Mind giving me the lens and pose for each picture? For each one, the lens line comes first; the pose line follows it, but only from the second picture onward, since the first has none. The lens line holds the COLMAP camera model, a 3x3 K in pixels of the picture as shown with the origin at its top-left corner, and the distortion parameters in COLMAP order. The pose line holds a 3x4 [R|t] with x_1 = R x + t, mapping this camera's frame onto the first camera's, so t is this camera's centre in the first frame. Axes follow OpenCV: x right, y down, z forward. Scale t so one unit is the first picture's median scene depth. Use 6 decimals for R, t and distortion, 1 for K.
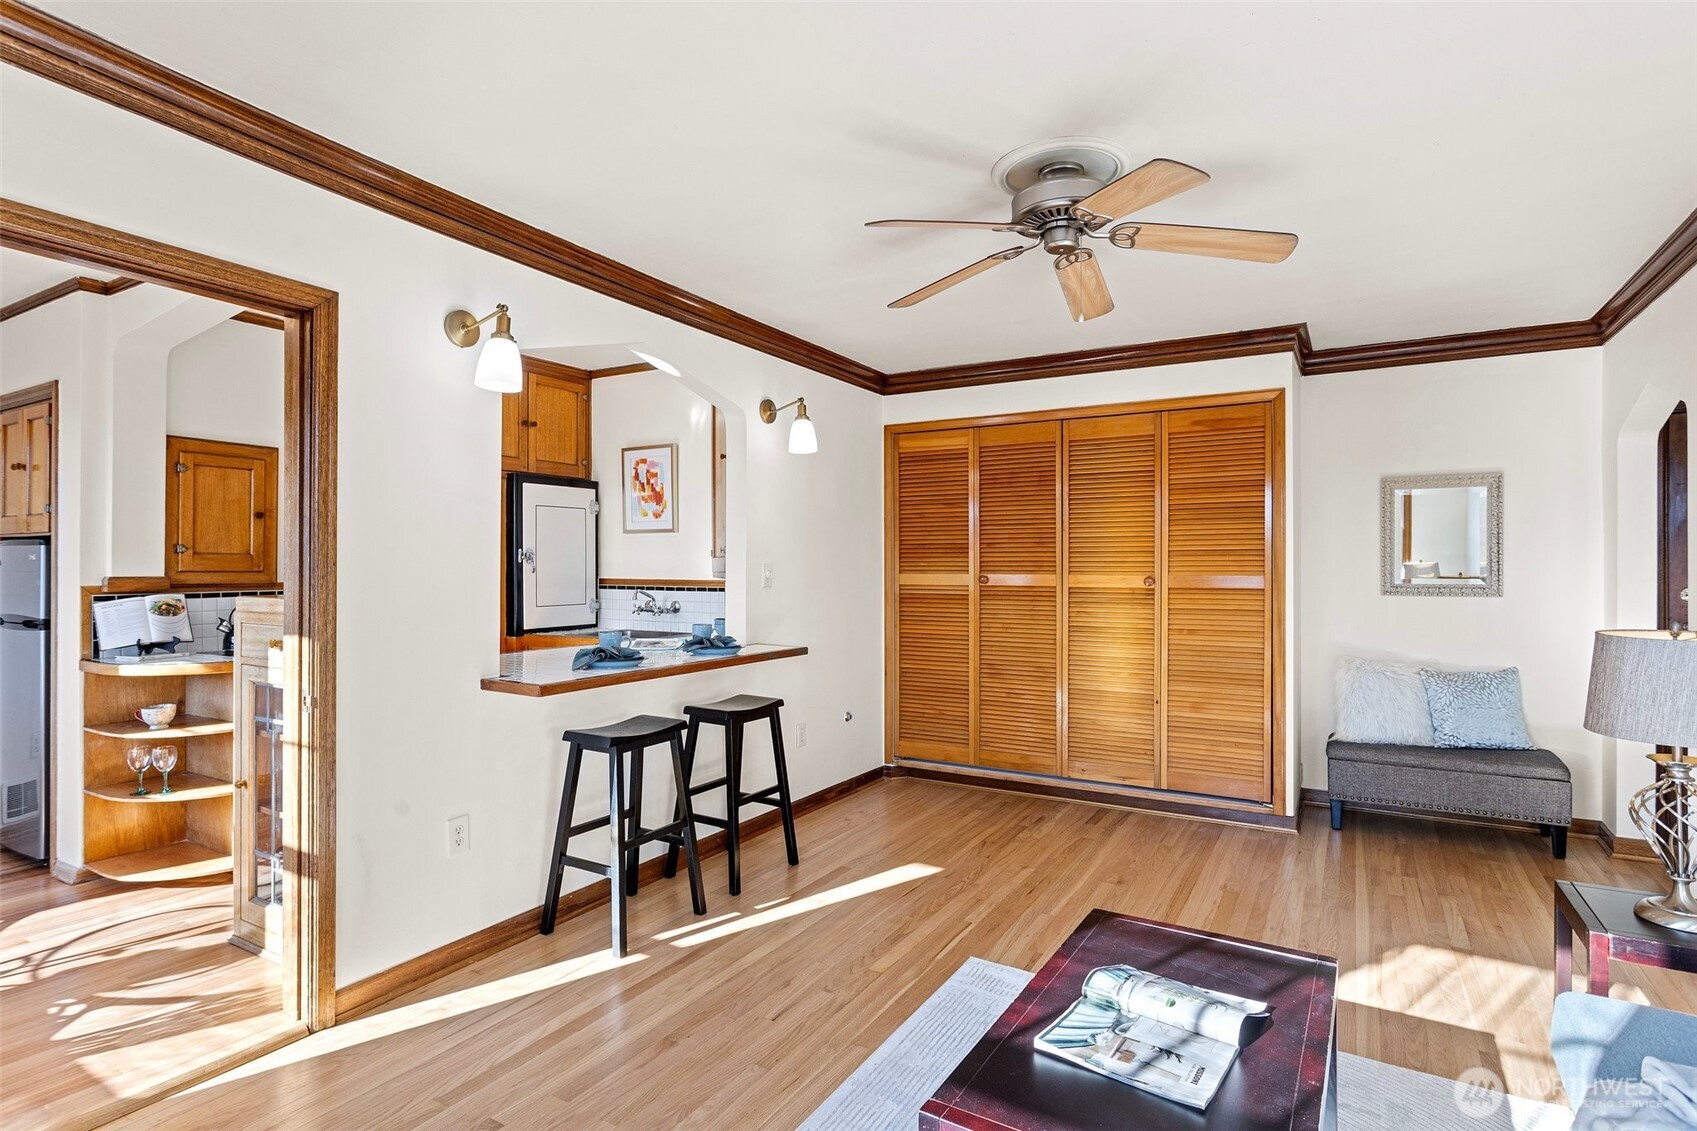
lens RADIAL K [[868.2, 0, 834.6], [0, 868.2, 569.6], [0, 0, 1]] dist [-0.016074, 0.008813]
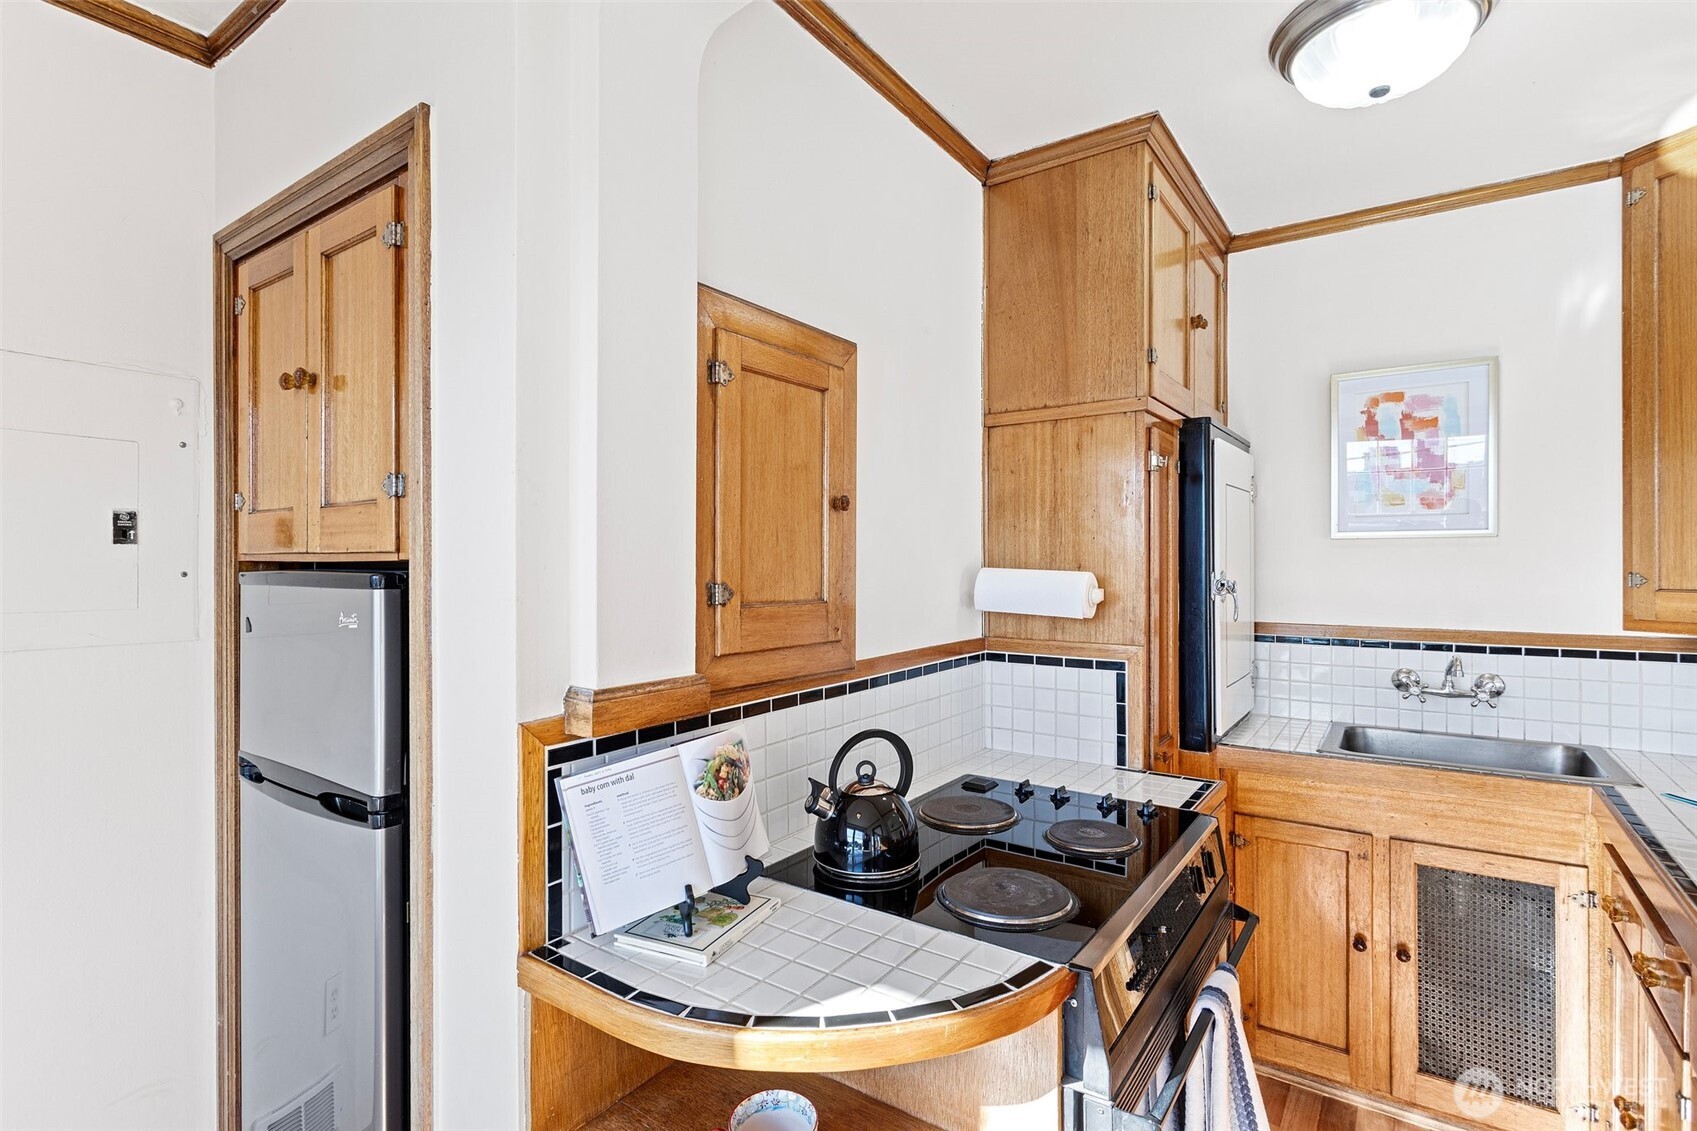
lens RADIAL K [[810.3, 0, 841.3], [0, 810.3, 569.2], [0, 0, 1]] dist [-0.006879, 0.003799]
pose [[0.996858, -0.003586, -0.079125, -0.638370], [0.003916, 0.999984, 0.004012, -0.033563], [0.079109, -0.004309, 0.996857, 0.621049]]
